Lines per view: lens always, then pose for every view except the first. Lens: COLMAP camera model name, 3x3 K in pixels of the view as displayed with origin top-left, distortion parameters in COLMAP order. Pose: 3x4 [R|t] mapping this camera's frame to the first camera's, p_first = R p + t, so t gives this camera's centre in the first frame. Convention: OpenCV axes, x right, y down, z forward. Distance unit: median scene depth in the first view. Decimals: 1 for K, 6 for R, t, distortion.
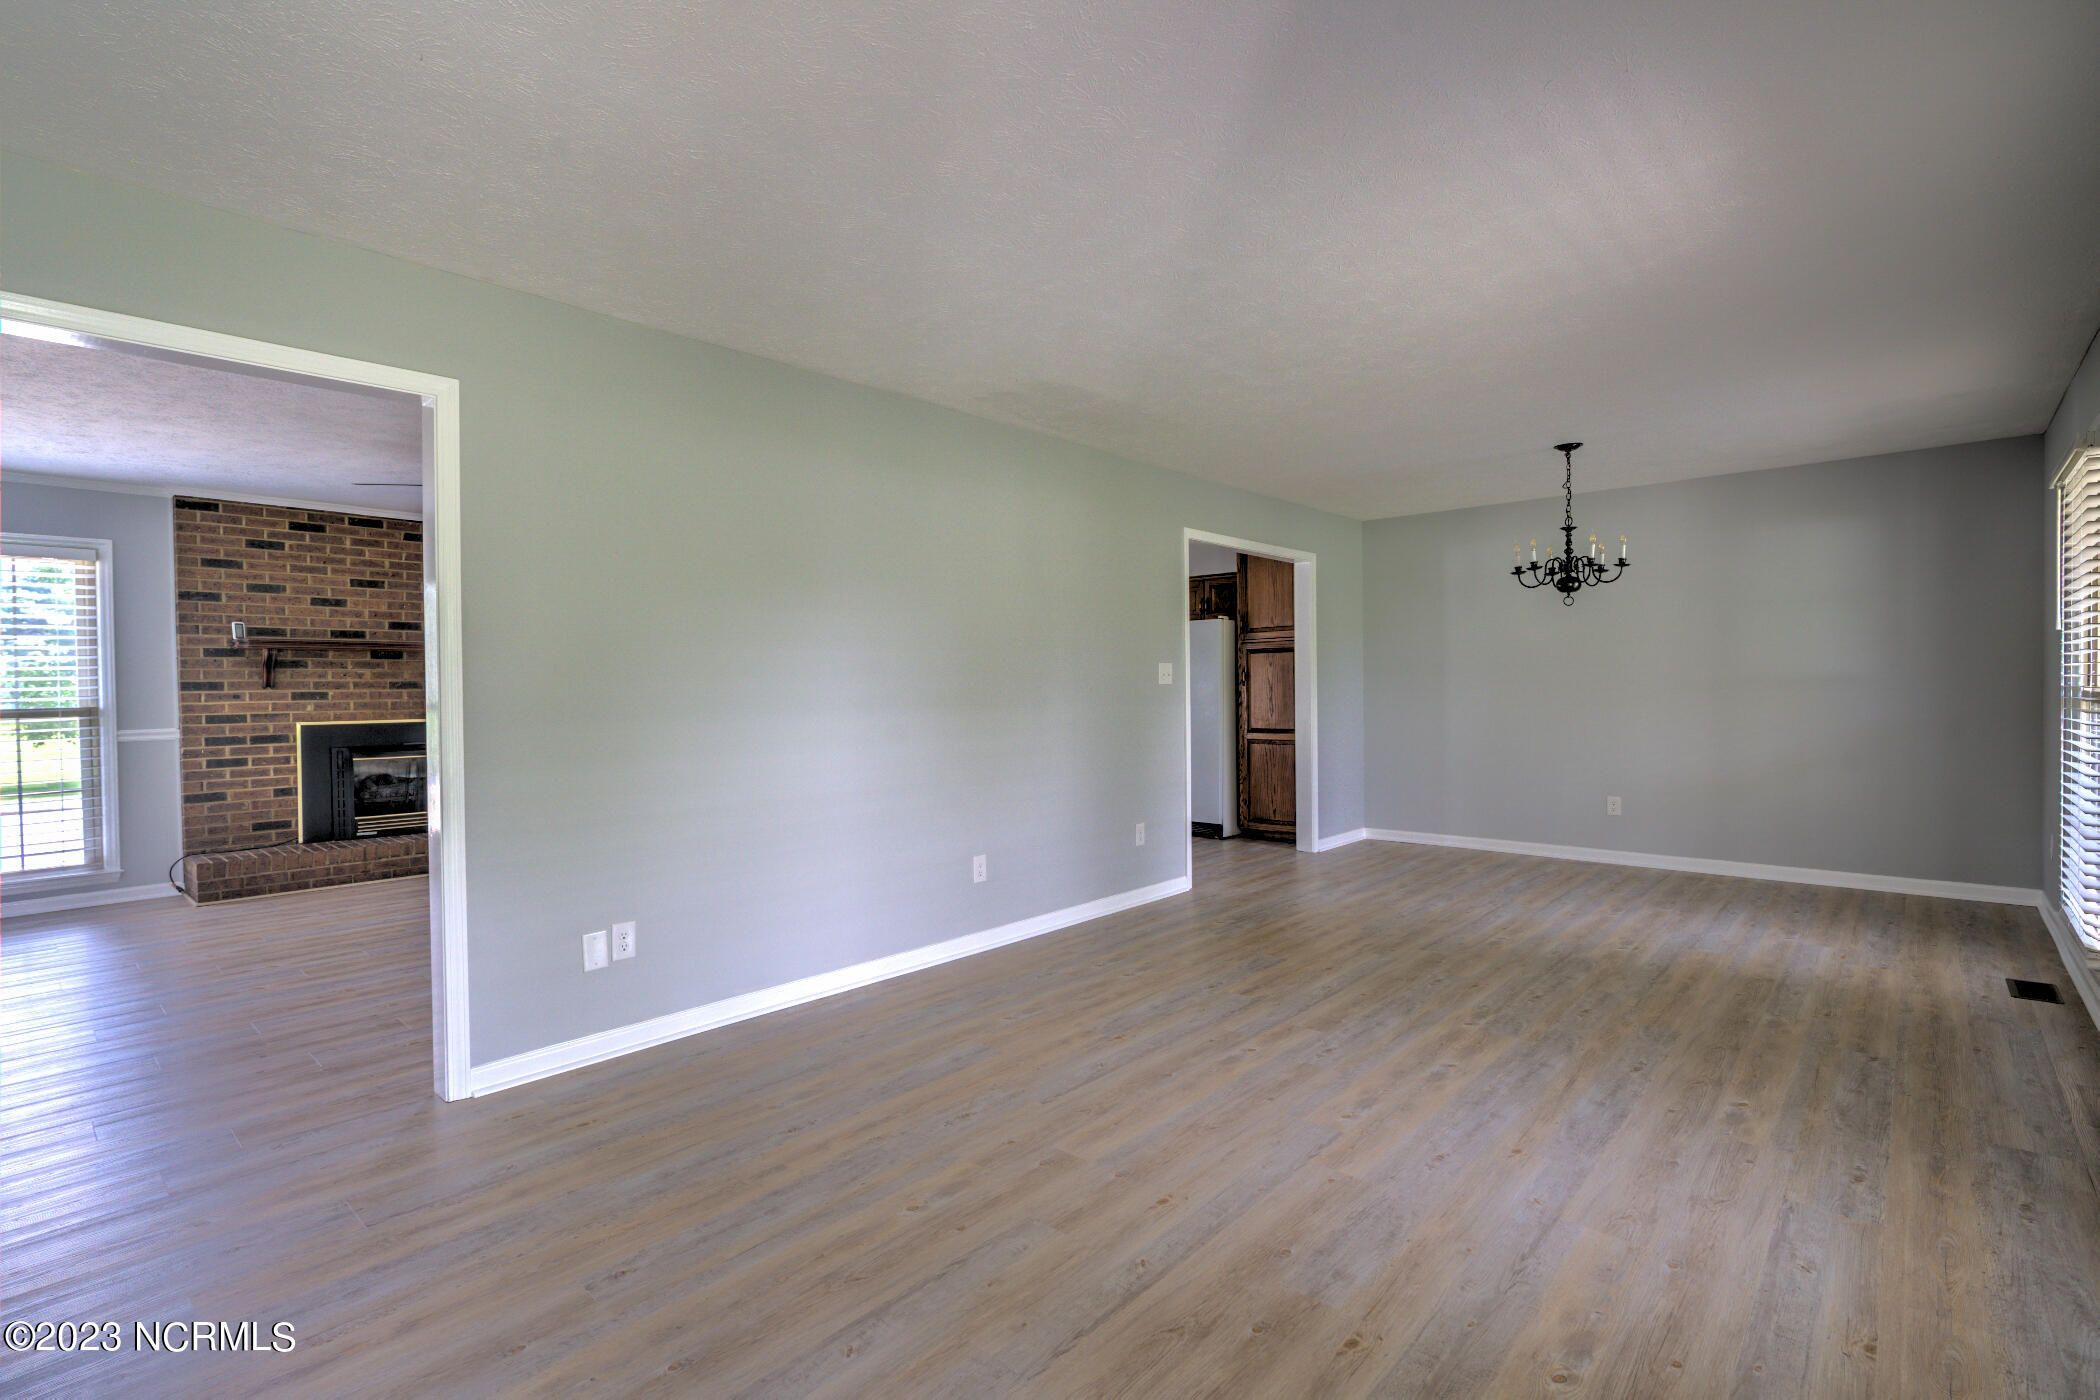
lens RADIAL K [[958.3, 0, 1051.4], [0, 958.3, 696.4], [0, 0, 1]] dist [0.002665, 0.000330]
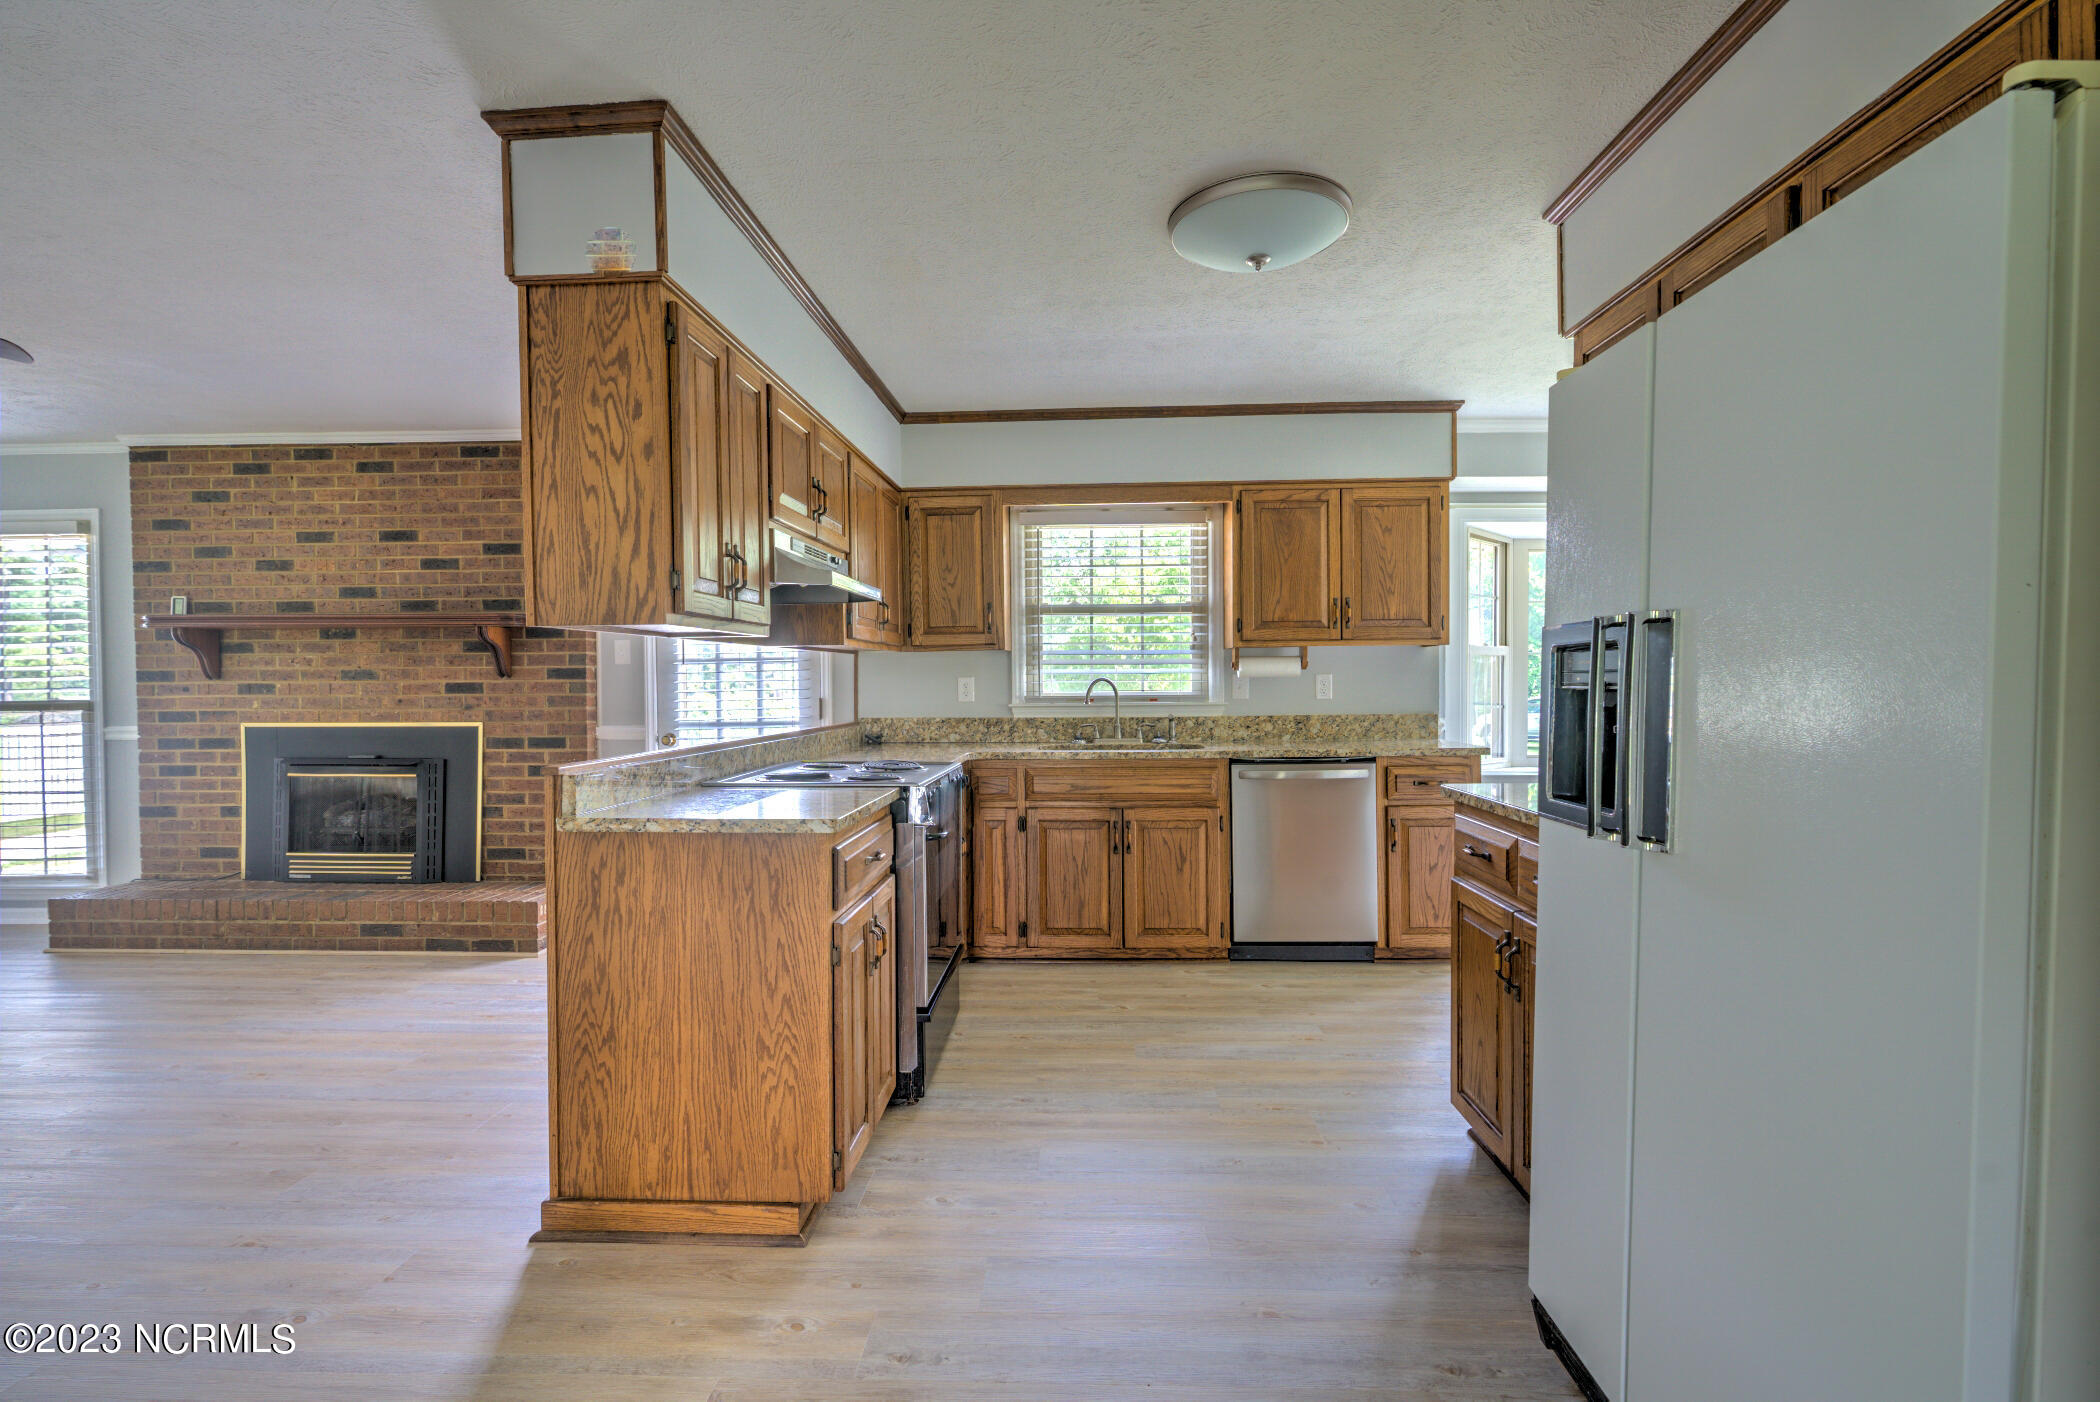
lens RADIAL K [[958.3, 0, 1052.5], [0, 958.3, 698.5], [0, 0, 1]] dist [0.002665, 0.000330]
pose [[0.636081, 0.019429, -0.771378, 0.228534], [-0.009488, 0.999804, 0.017359, -0.012449], [0.771564, -0.003723, 0.636141, 1.016723]]
